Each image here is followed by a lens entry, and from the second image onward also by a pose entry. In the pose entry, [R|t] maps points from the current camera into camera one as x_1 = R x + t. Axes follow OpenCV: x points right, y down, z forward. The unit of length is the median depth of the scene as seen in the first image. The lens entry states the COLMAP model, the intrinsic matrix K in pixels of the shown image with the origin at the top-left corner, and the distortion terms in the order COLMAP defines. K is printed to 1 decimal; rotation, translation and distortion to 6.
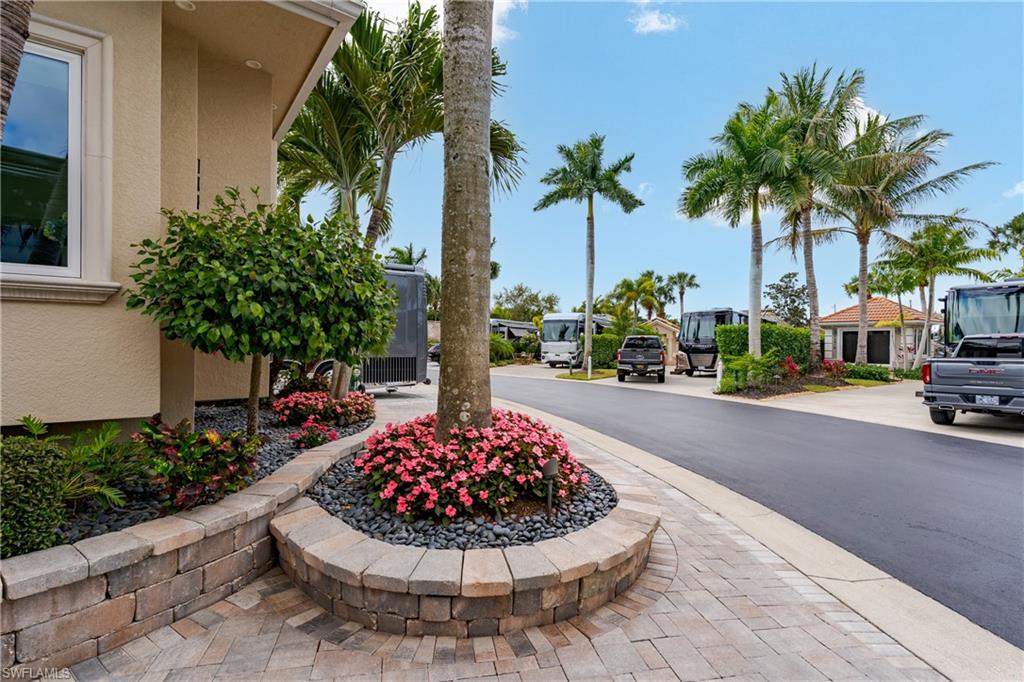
lens RADIAL K [[490.3, 0, 511.7], [0, 490.3, 344.7], [0, 0, 1]] dist [0.004939, -0.002872]
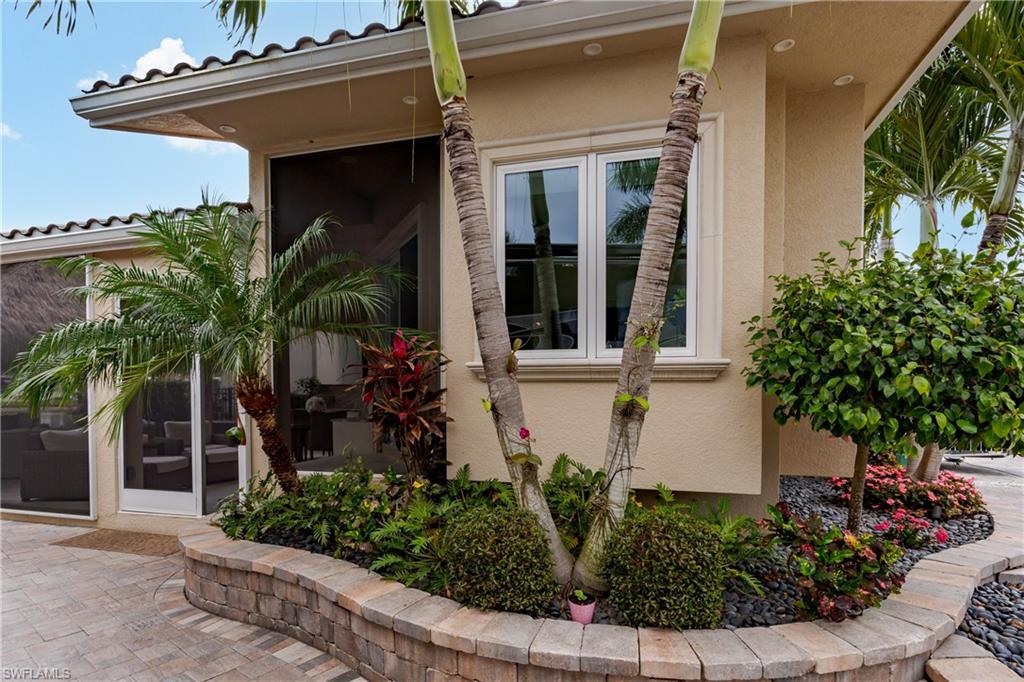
lens RADIAL K [[490.3, 0, 487.5], [0, 490.3, 401.8], [0, 0, 1]] dist [0.004939, -0.002872]
pose [[0.604394, 0.016958, -0.796505, -0.304810], [0.005860, 0.999652, 0.025729, -0.068477], [0.796664, -0.020218, 0.604084, 0.001880]]
